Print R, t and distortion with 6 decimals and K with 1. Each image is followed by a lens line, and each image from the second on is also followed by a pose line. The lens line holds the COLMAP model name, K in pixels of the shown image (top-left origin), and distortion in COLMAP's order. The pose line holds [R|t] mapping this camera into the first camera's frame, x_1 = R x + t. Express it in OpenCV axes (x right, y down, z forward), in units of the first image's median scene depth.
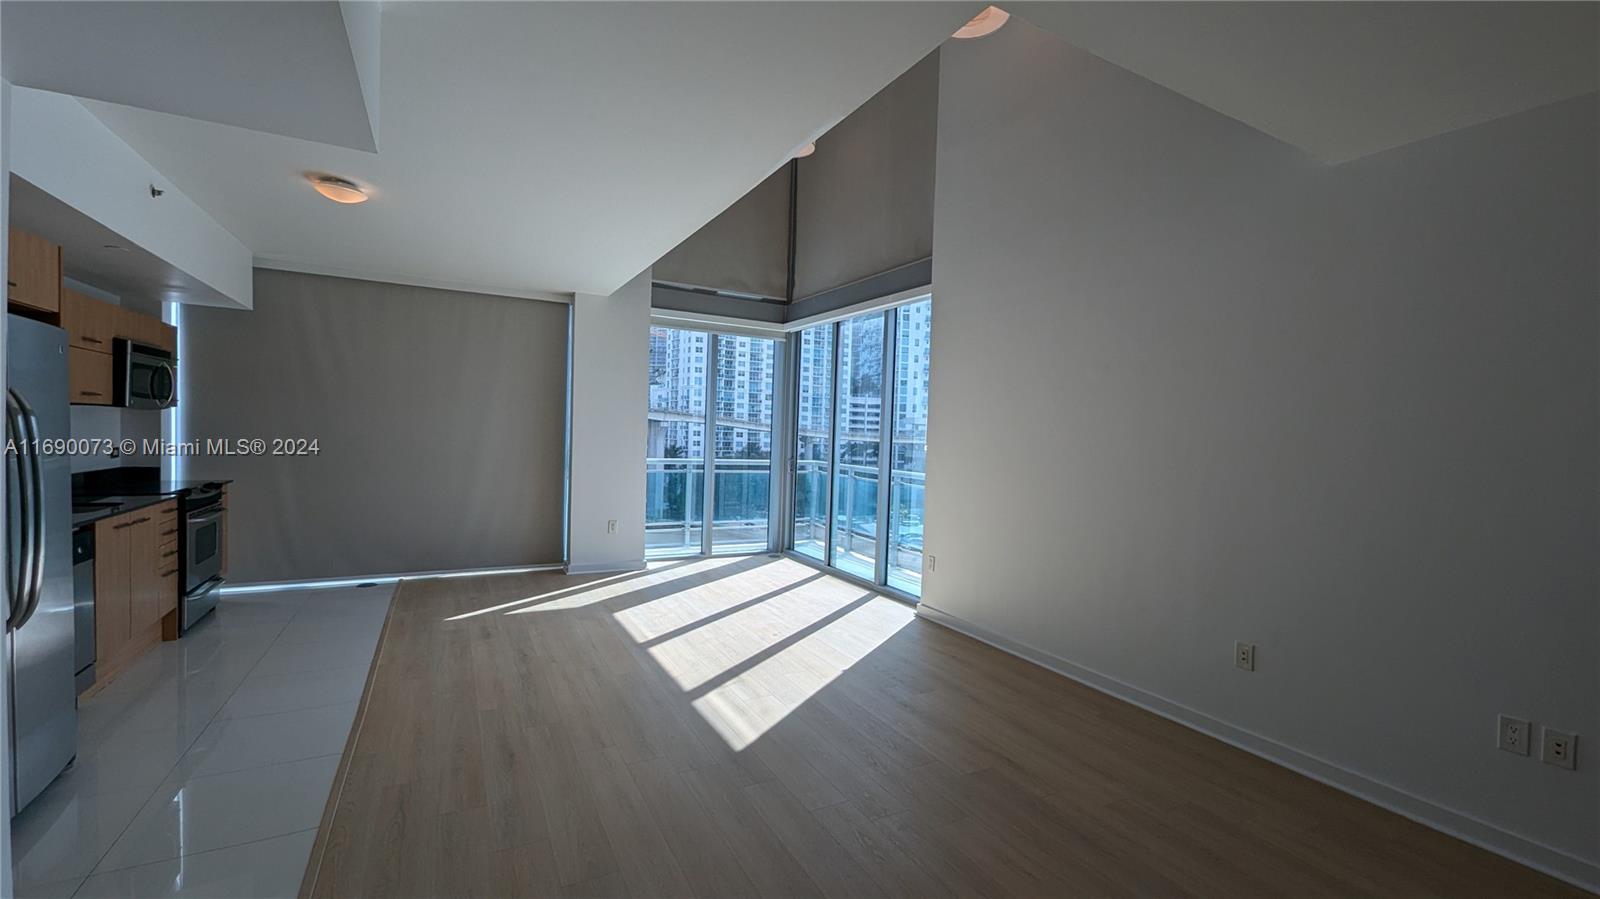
lens RADIAL K [[660.6, 0, 808.1], [0, 660.6, 450.8], [0, 0, 1]] dist [-0.000014, -0.000374]
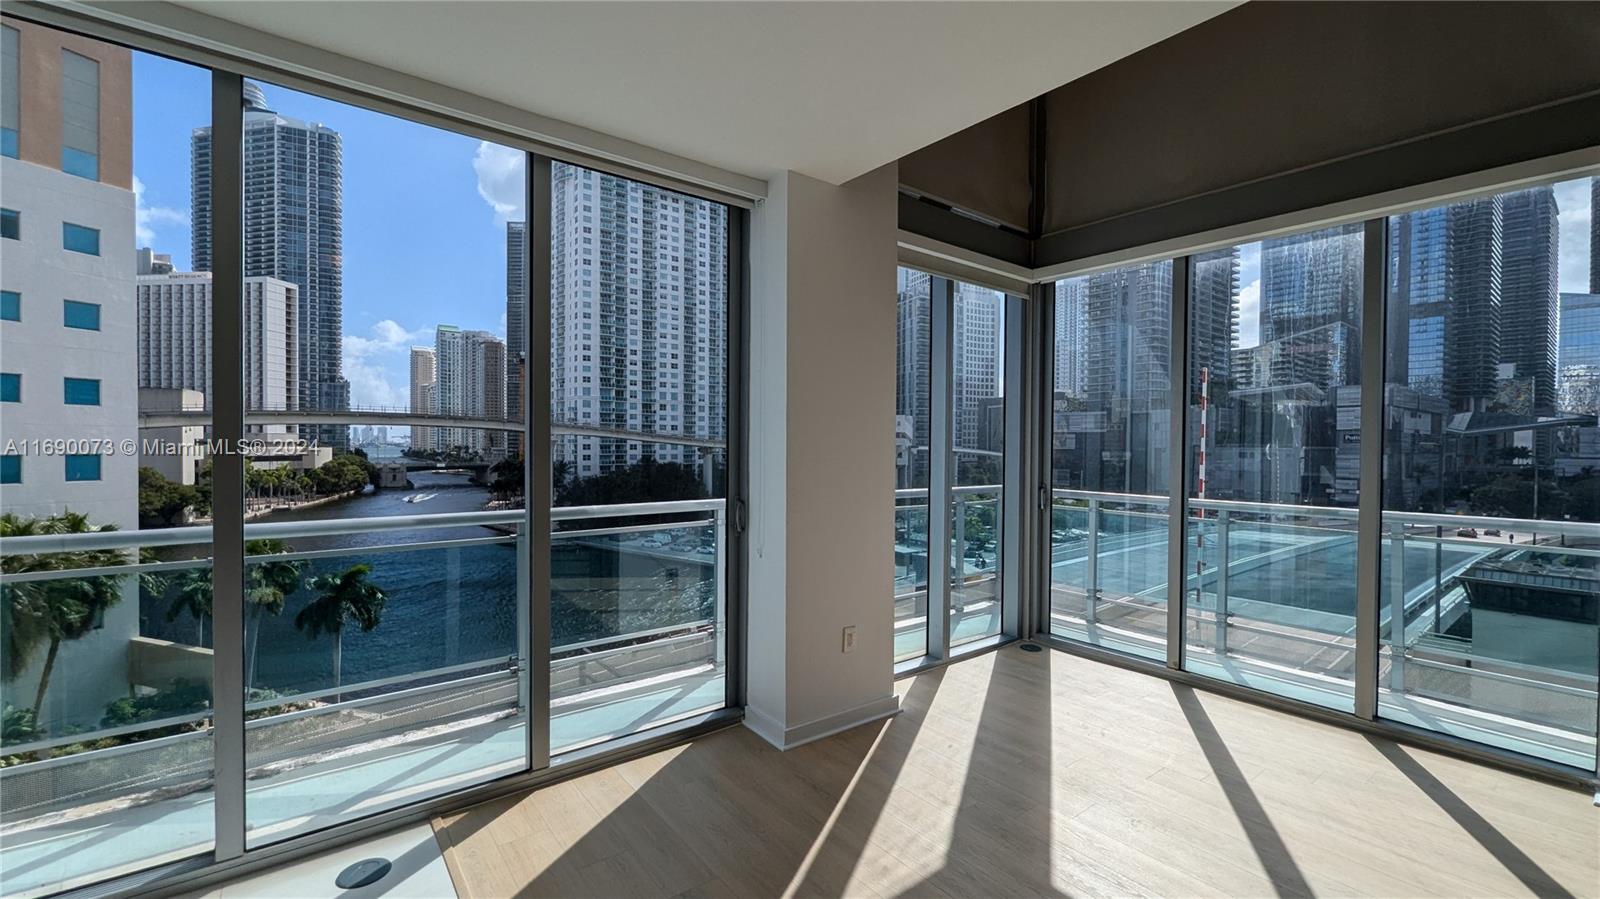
lens RADIAL K [[660.6, 0, 807.3], [0, 660.6, 451.3], [0, 0, 1]] dist [-0.000014, -0.000374]
pose [[0.985627, -0.027602, 0.166668, -0.398339], [0.029683, 0.999509, -0.010005, -0.025006], [-0.166310, 0.014808, 0.985962, 0.486702]]
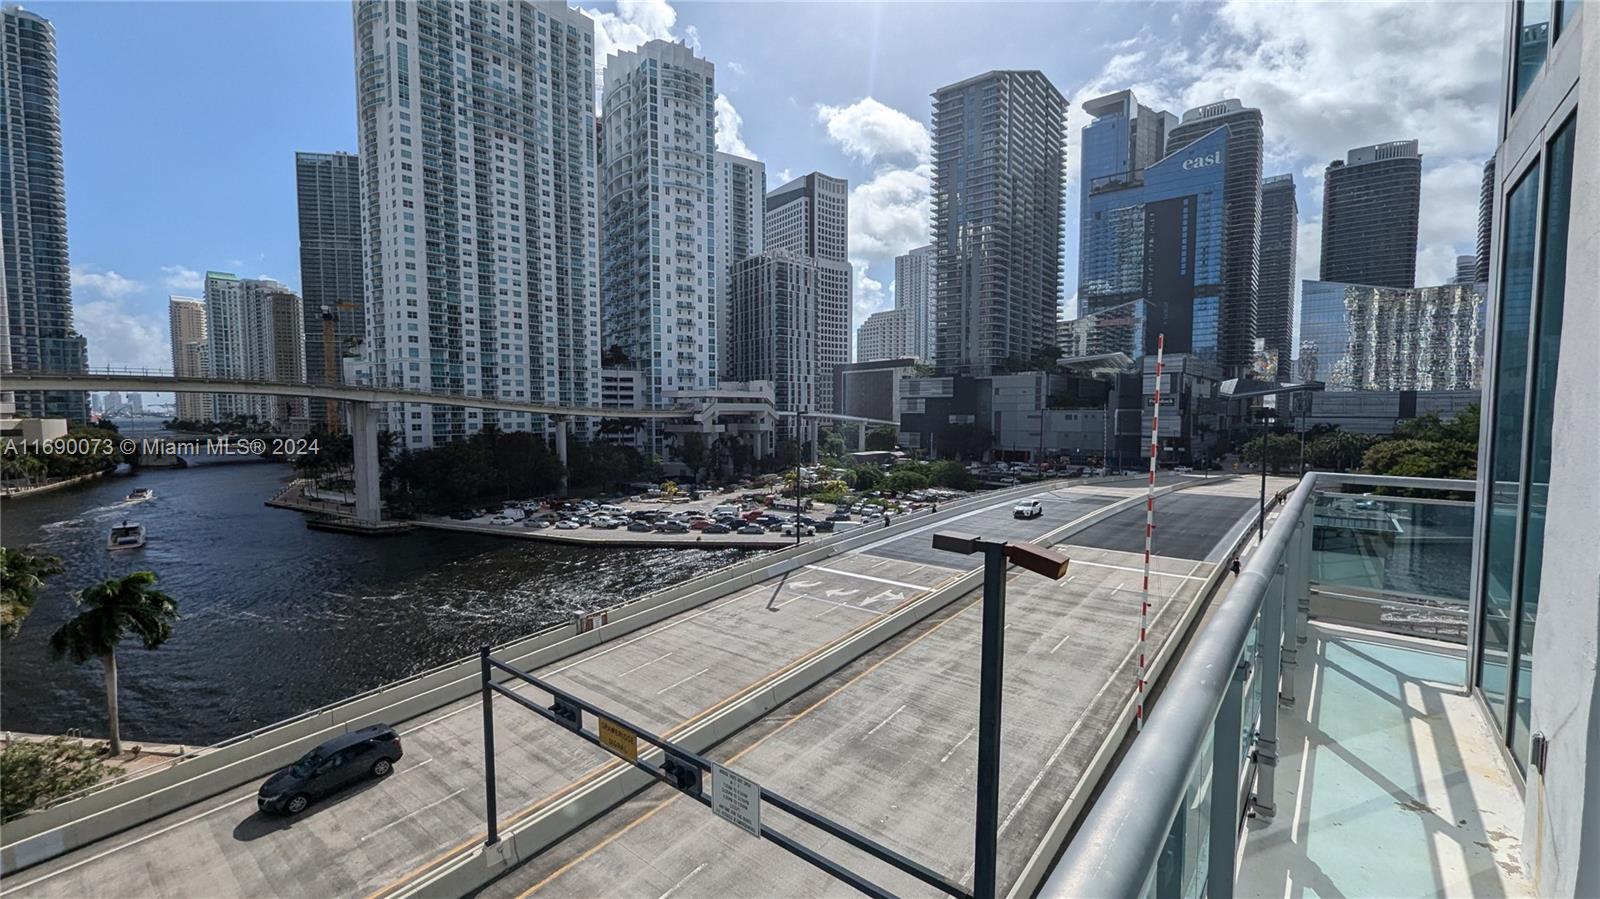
lens RADIAL K [[660.6, 0, 806.0], [0, 660.6, 450.4], [0, 0, 1]] dist [-0.000014, -0.000374]
pose [[0.924621, -0.056414, 0.376687, -0.753090], [0.041009, 0.997966, 0.048798, -0.063211], [-0.378674, -0.029672, 0.925054, 0.879087]]
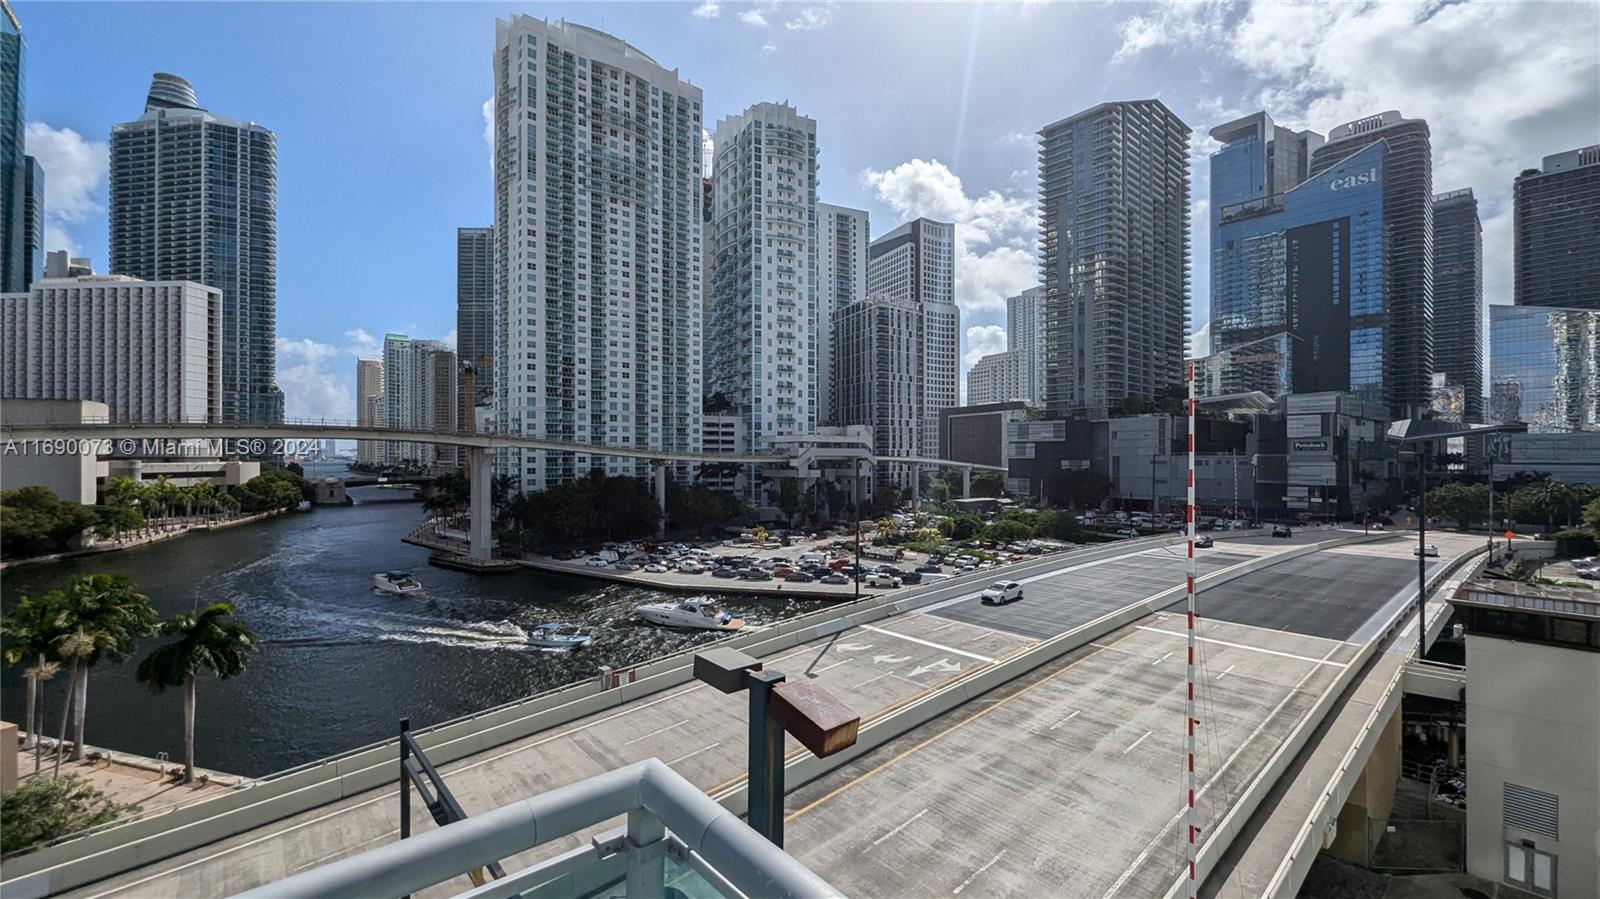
lens RADIAL K [[660.6, 0, 807.9], [0, 660.6, 449.5], [0, 0, 1]] dist [-0.000014, -0.000374]
pose [[0.974999, -0.031092, 0.220023, 0.016588], [0.037854, 0.998930, -0.026584, -0.056935], [-0.218961, 0.034248, 0.975132, 1.133406]]
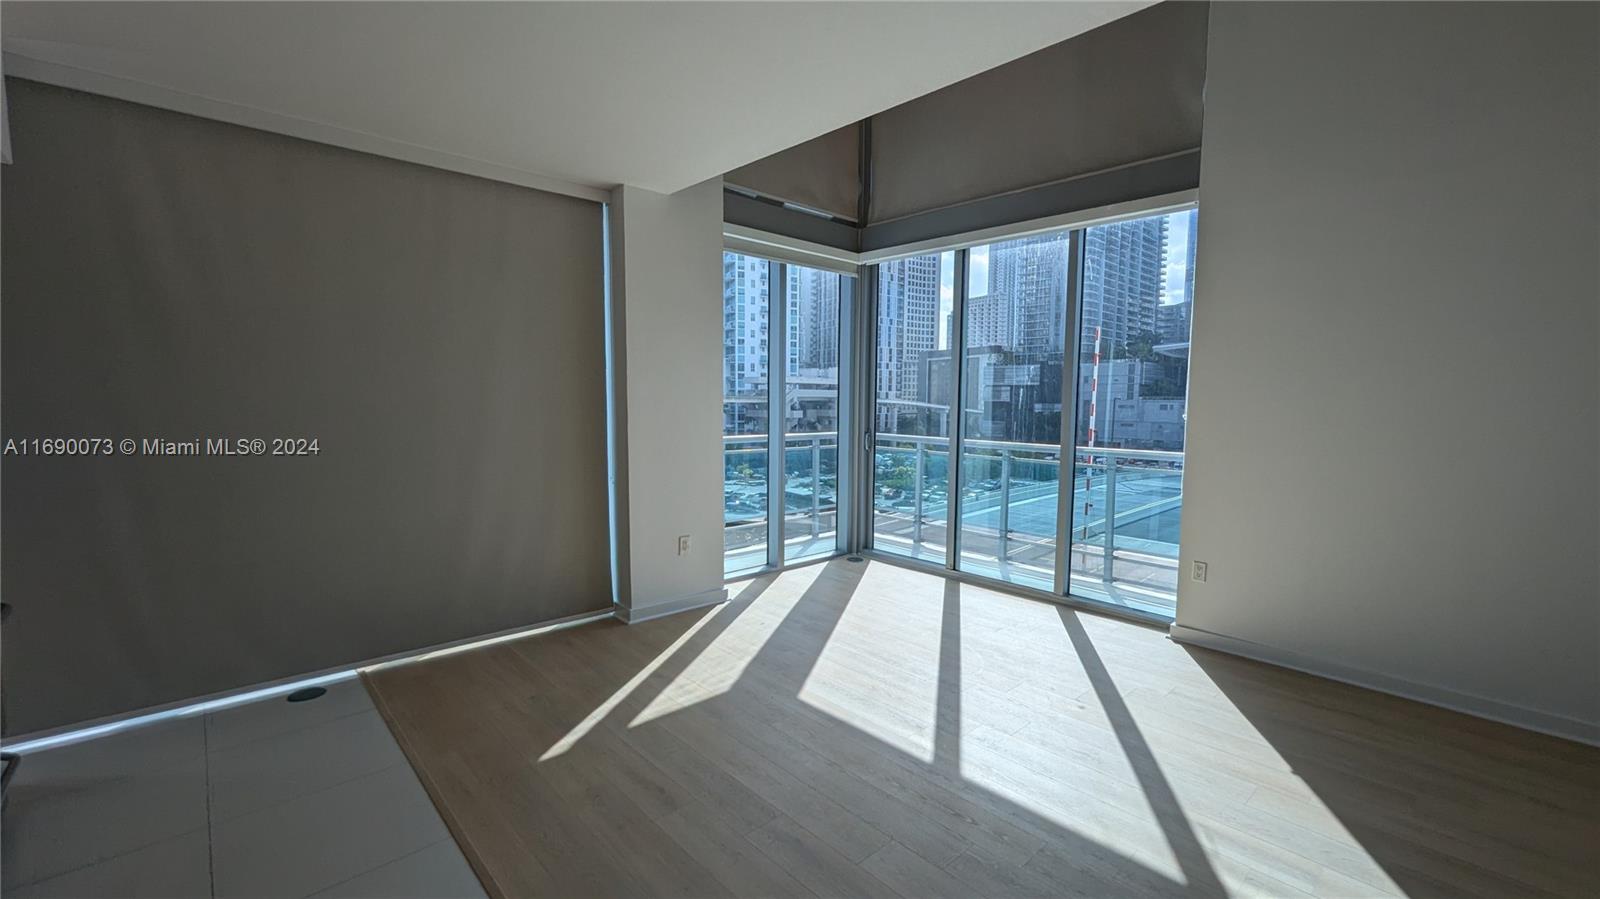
lens RADIAL K [[660.6, 0, 808.2], [0, 660.6, 452.6], [0, 0, 1]] dist [-0.000014, -0.000374]
pose [[0.967663, -0.045281, 0.248150, -0.327962], [0.029499, 0.997320, 0.066953, -0.020300], [-0.250516, -0.057467, 0.966405, 0.312063]]
